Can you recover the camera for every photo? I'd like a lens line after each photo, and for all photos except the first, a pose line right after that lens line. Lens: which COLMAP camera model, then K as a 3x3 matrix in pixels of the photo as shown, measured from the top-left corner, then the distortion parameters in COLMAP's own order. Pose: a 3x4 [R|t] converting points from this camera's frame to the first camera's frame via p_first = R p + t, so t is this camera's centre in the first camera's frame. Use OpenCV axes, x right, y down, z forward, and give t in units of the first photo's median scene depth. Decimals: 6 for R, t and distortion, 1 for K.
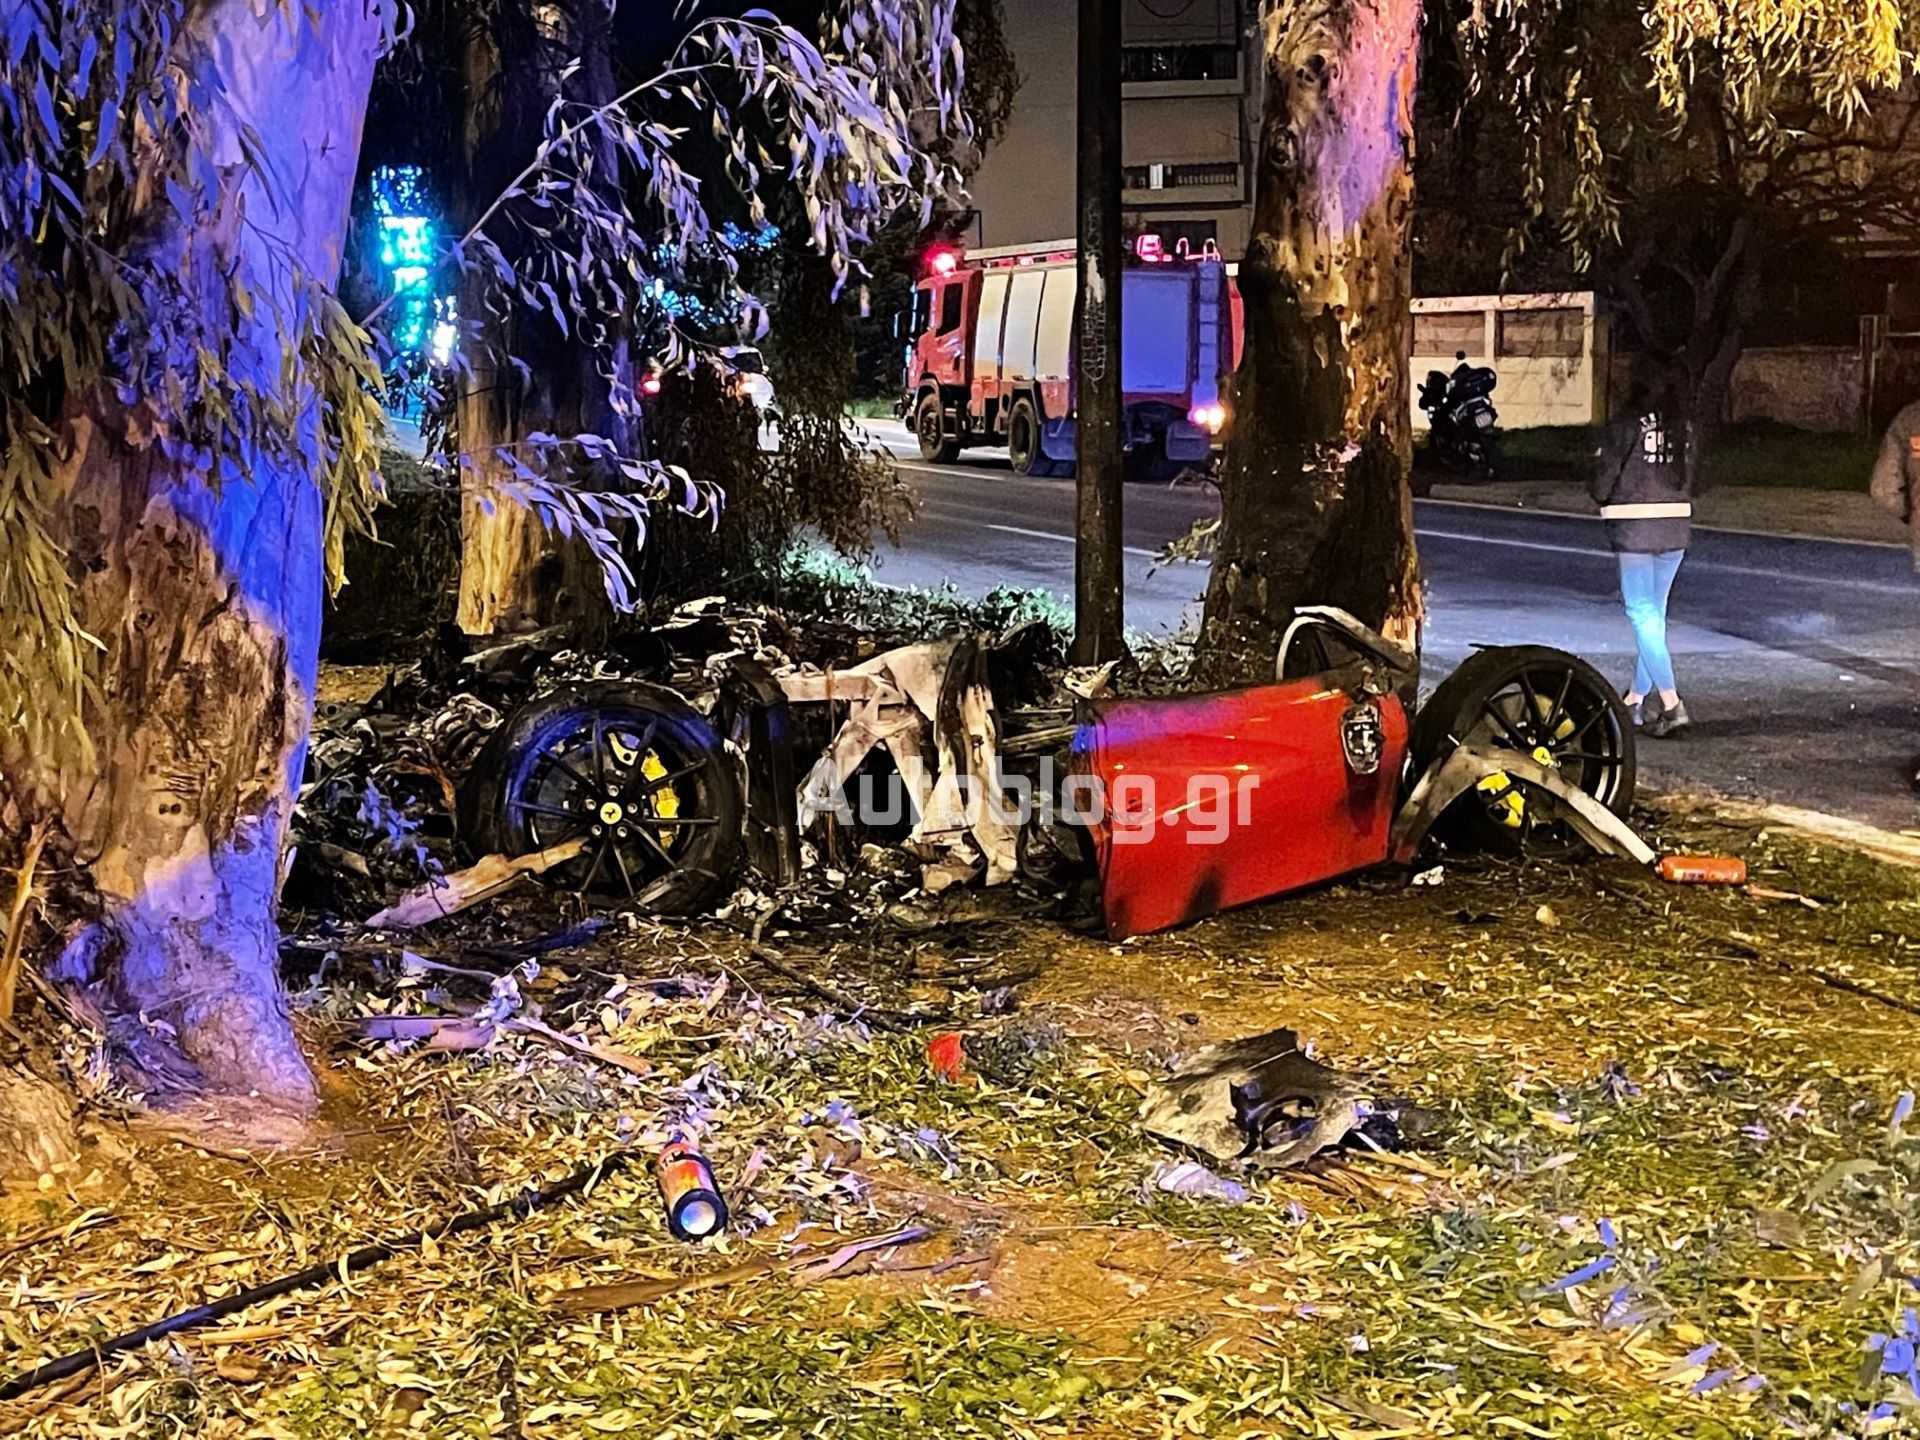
lens RADIAL K [[2789.9, 0, 960.0], [0, 2789.9, 720.0], [0, 0, 1]] dist [0.158141, -0.348339]
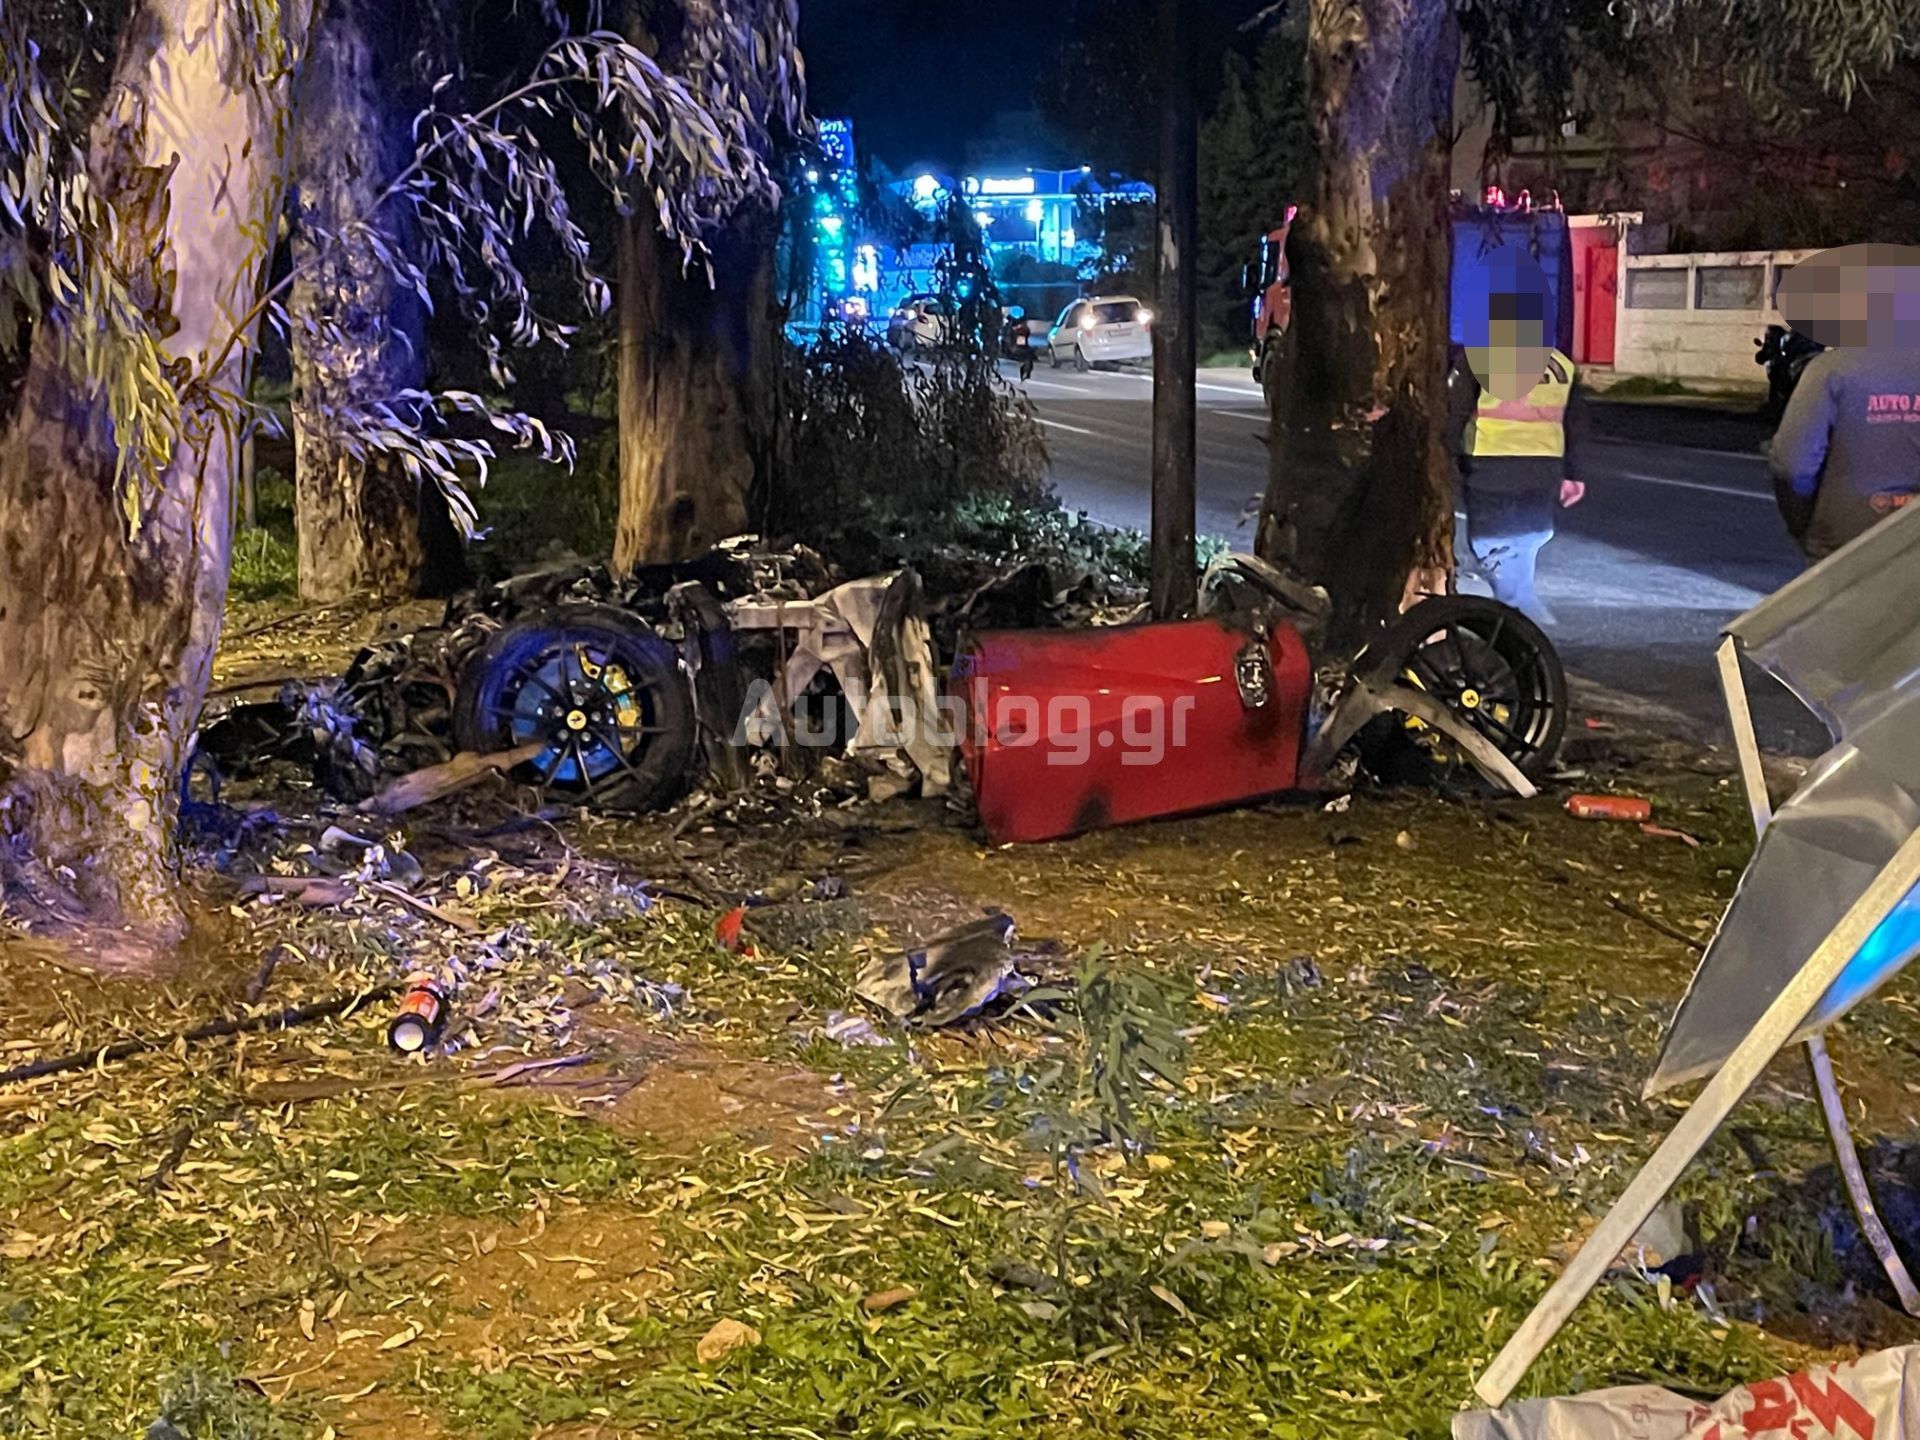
lens RADIAL K [[2799.0, 0, 952.6], [0, 2799.0, 667.7], [0, 0, 1]] dist [0.148393, -0.315459]
pose [[0.986457, 0.027520, -0.161696, 0.246690], [-0.027476, 0.999619, 0.002508, 0.005434], [0.161703, 0.001969, 0.986837, -0.127999]]
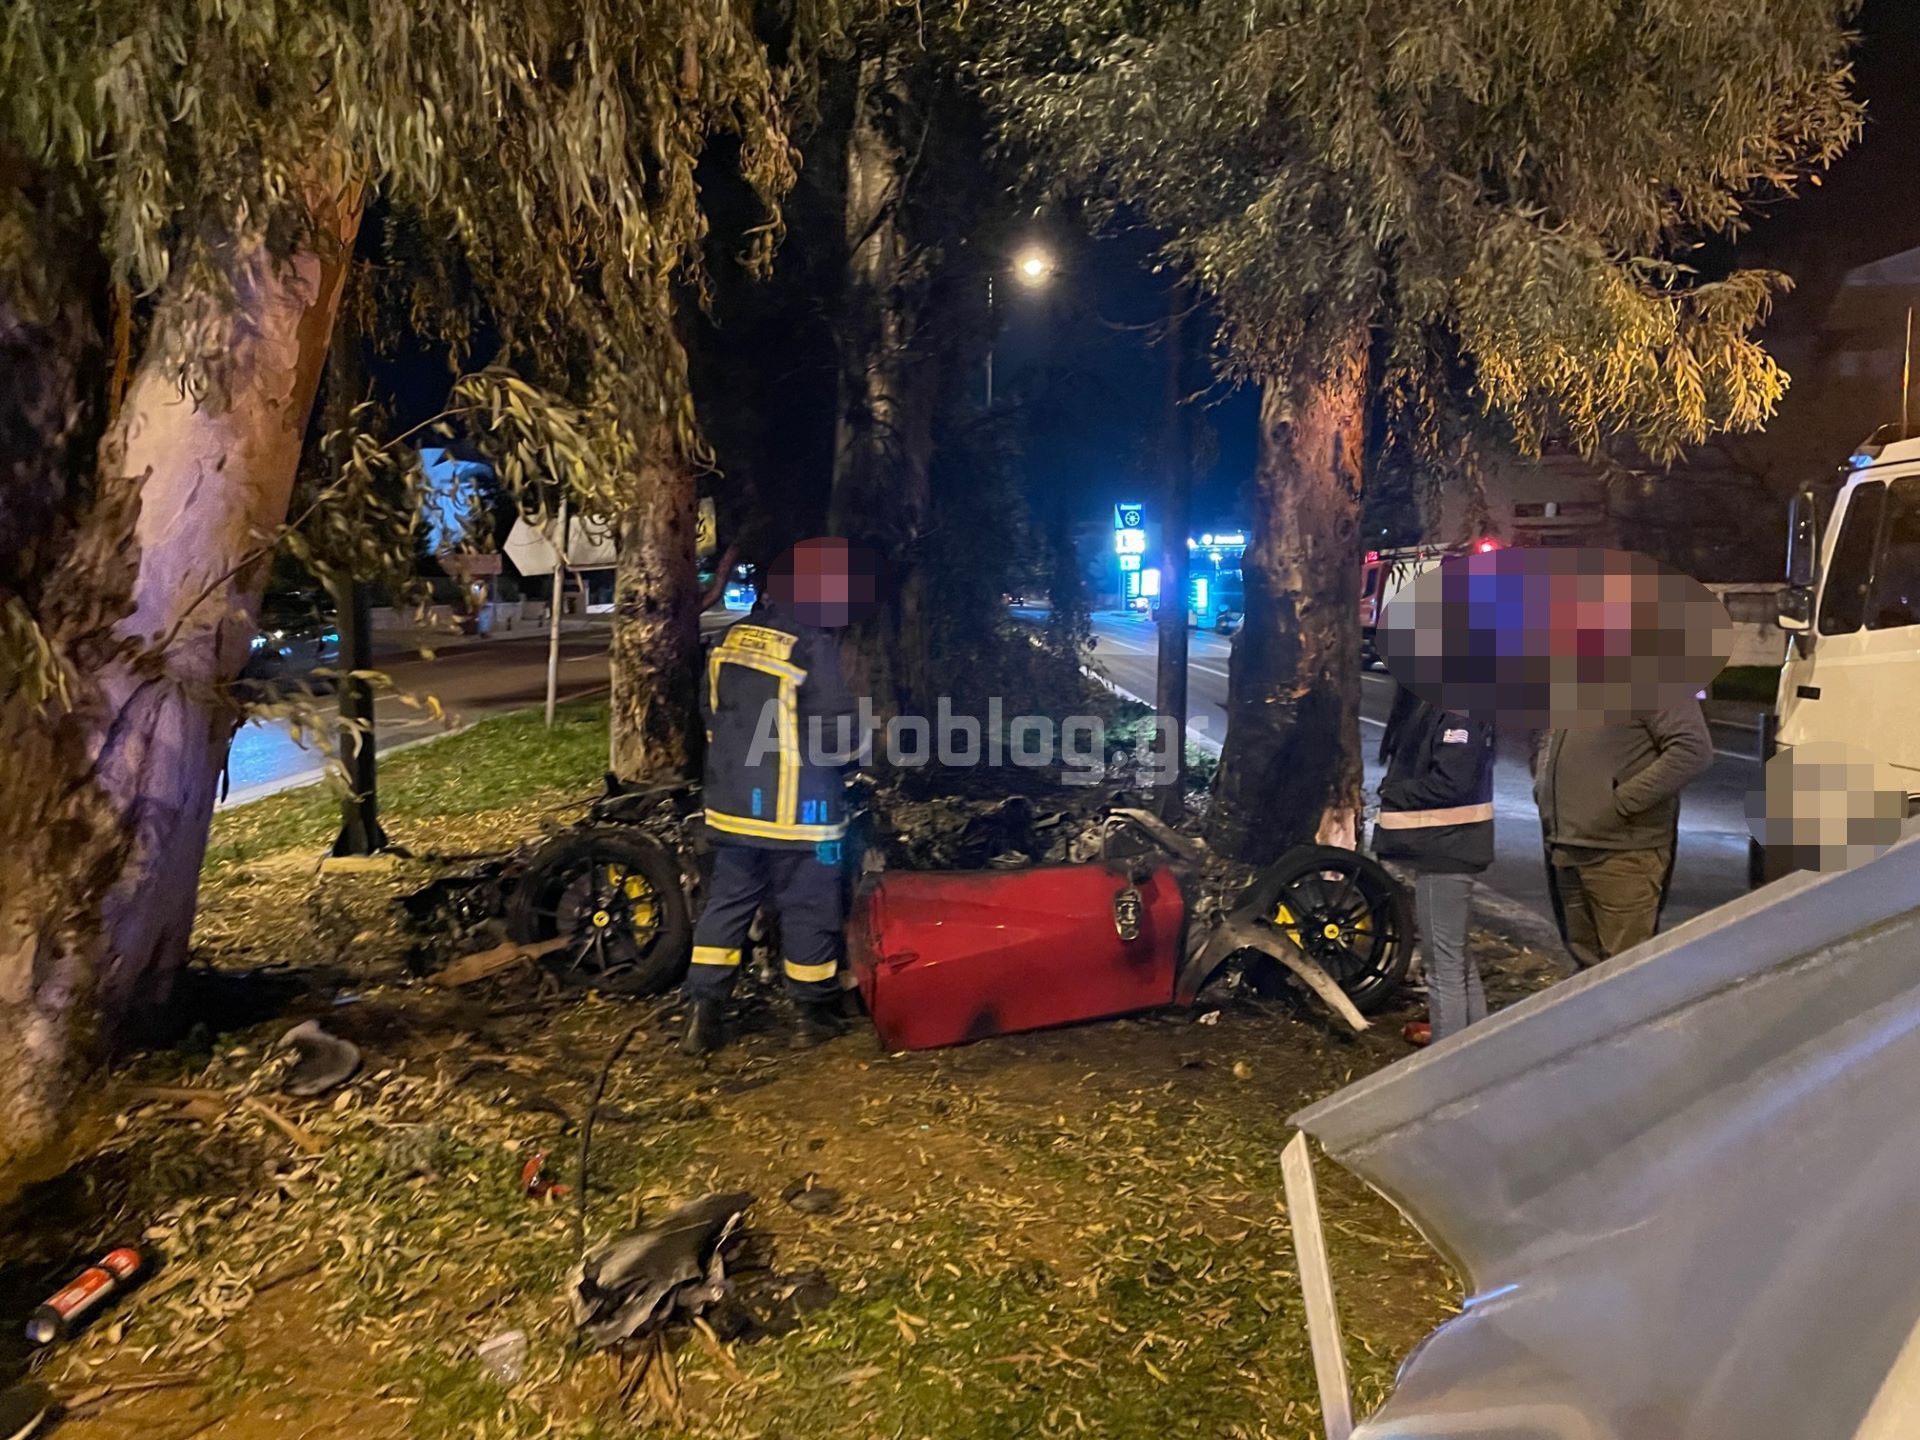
lens RADIAL K [[1462.8, 0, 980.3], [0, 1462.8, 684.3], [0, 0, 1]] dist [0.099953, -0.128691]
pose [[0.946984, 0.047756, -0.317710, 0.353953], [-0.070628, 0.995644, -0.060860, -0.065518], [0.313420, 0.080073, 0.946233, 0.368367]]
